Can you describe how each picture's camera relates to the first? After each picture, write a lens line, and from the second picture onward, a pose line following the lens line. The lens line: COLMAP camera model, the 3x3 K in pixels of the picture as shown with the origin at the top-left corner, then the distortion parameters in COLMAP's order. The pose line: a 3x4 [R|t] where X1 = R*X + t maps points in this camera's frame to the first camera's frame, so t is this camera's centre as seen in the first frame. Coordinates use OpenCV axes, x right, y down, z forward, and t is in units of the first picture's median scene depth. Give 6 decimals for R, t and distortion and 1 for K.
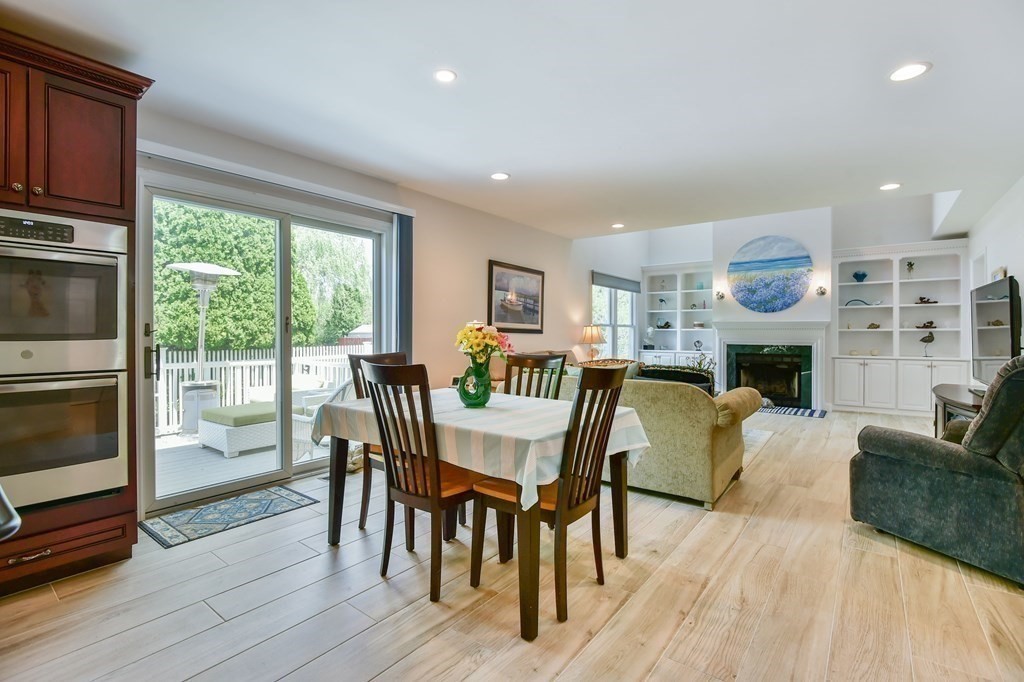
lens RADIAL K [[463.2, 0, 517.1], [0, 463.2, 334.2], [0, 0, 1]] dist [-0.005340, -0.003799]
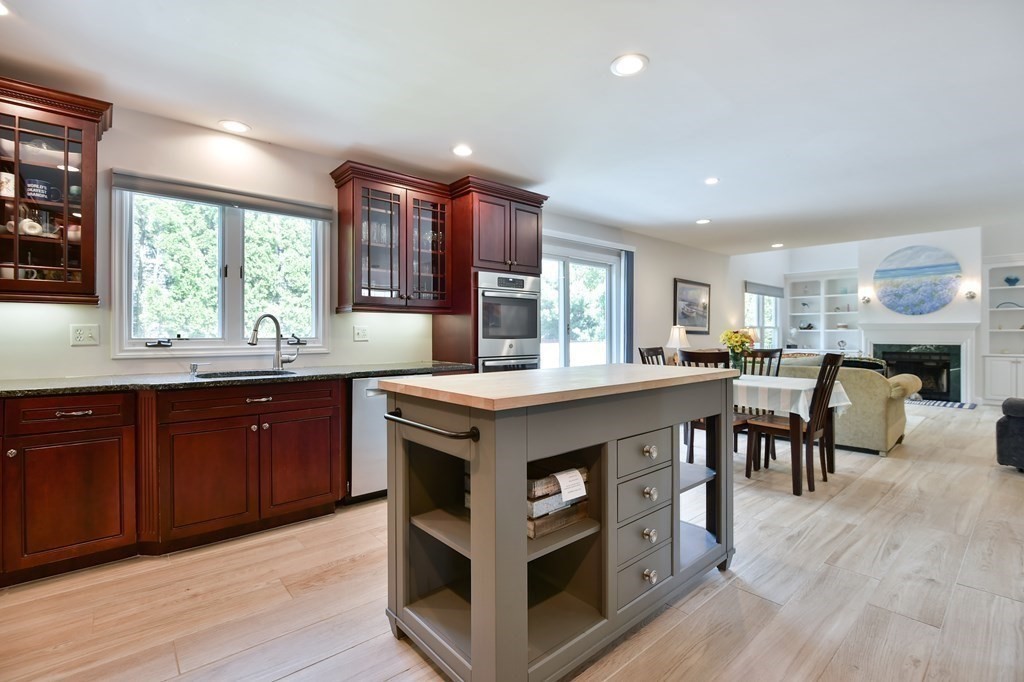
lens RADIAL K [[463.2, 0, 521.1], [0, 463.2, 334.1], [0, 0, 1]] dist [-0.005340, -0.003799]
pose [[0.981830, -0.002741, -0.189741, -0.187885], [0.002312, 0.999994, -0.002483, -0.000903], [0.189747, 0.001999, 0.981831, -0.279838]]
